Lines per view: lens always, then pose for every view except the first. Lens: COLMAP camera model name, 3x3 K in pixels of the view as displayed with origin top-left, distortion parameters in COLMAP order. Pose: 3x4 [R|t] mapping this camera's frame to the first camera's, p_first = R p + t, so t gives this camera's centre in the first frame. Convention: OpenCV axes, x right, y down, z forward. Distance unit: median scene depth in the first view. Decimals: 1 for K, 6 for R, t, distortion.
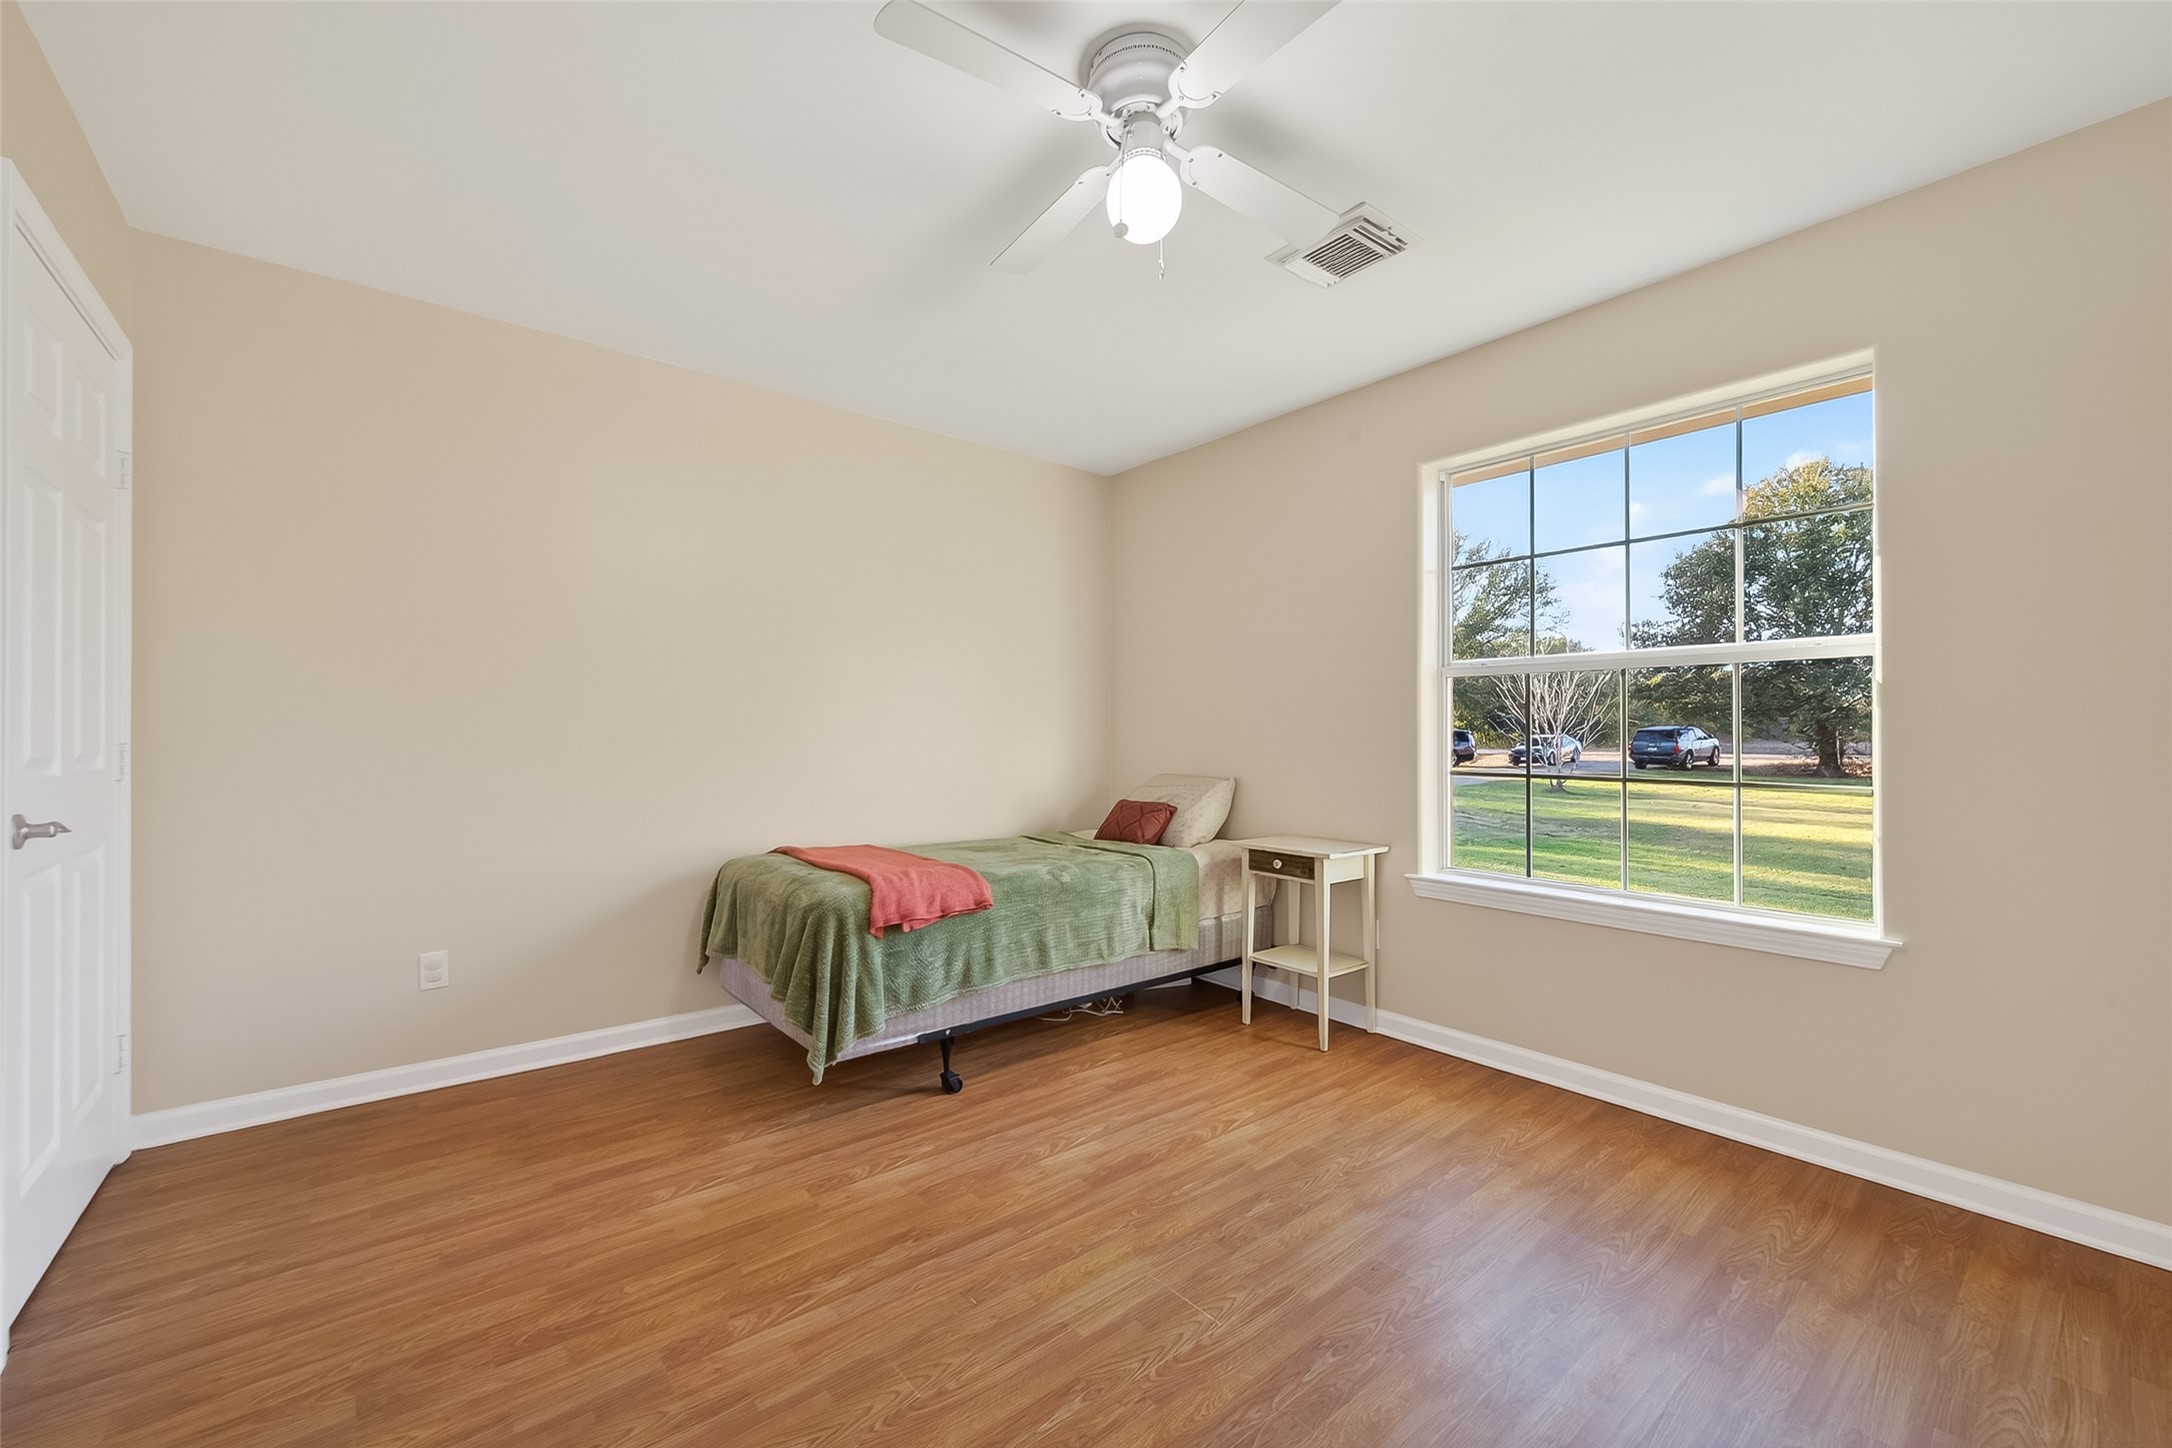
lens RADIAL K [[884.6, 0, 1093.5], [0, 884.6, 721.1], [0, 0, 1]] dist [0.002590, -0.001221]
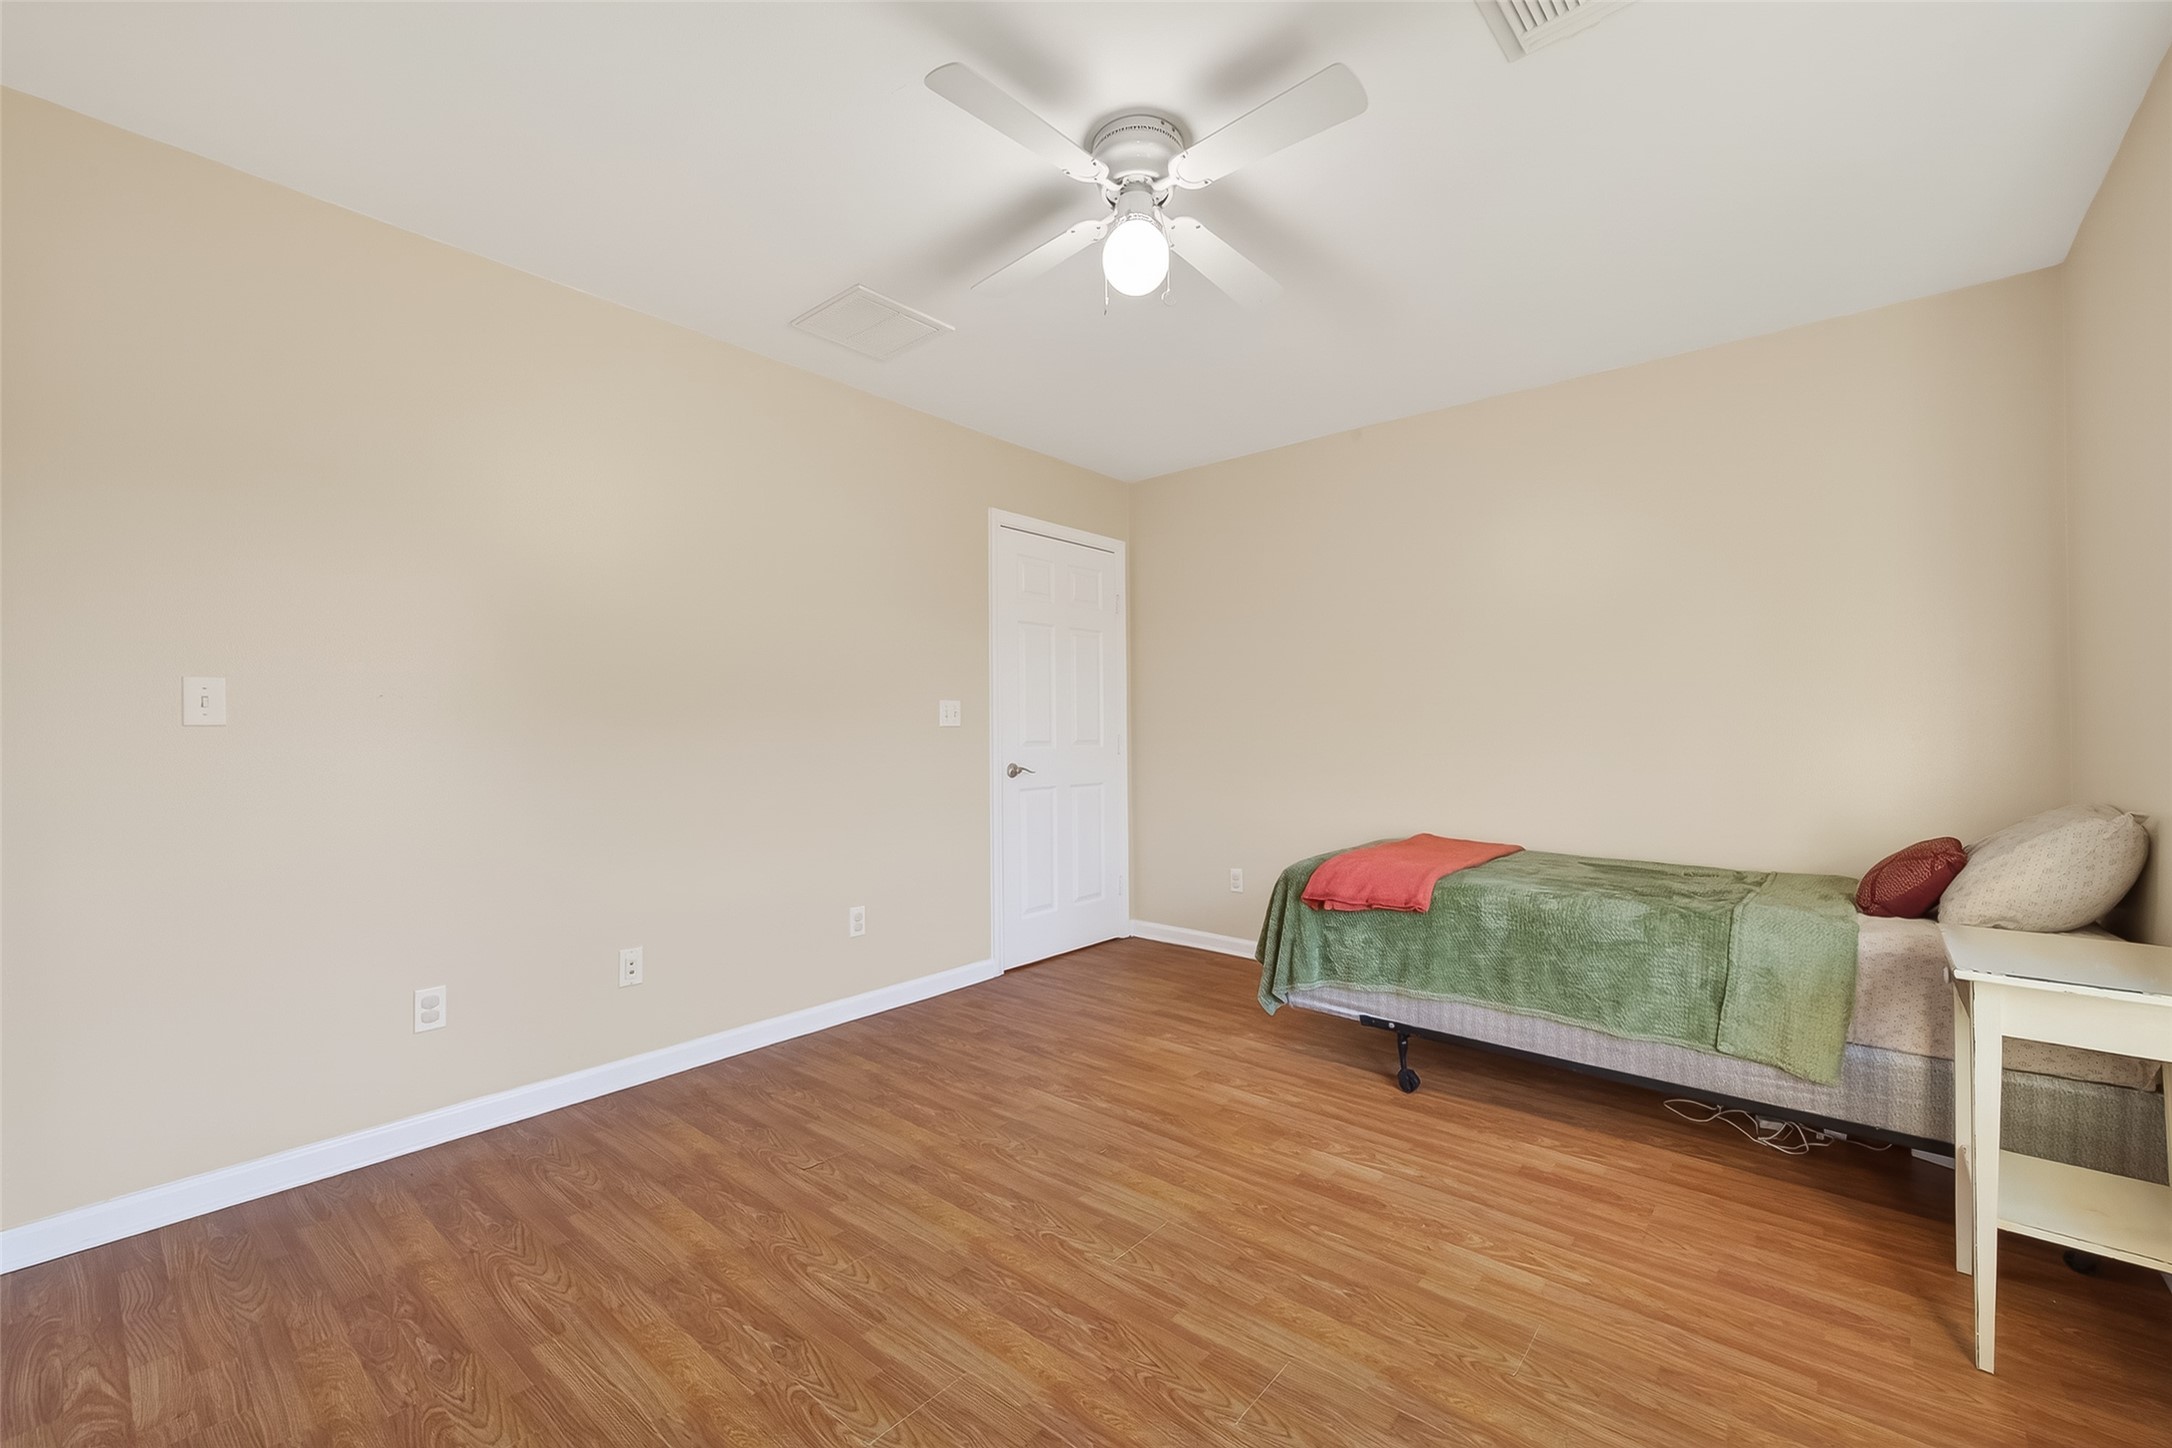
lens RADIAL K [[884.6, 0, 1092.6], [0, 884.6, 717.8], [0, 0, 1]] dist [0.002590, -0.001221]
pose [[0.159641, -0.017965, -0.987012, 0.866566], [0.017028, 0.999736, -0.015443, 0.013370], [0.987028, -0.014342, 0.159904, 0.564639]]
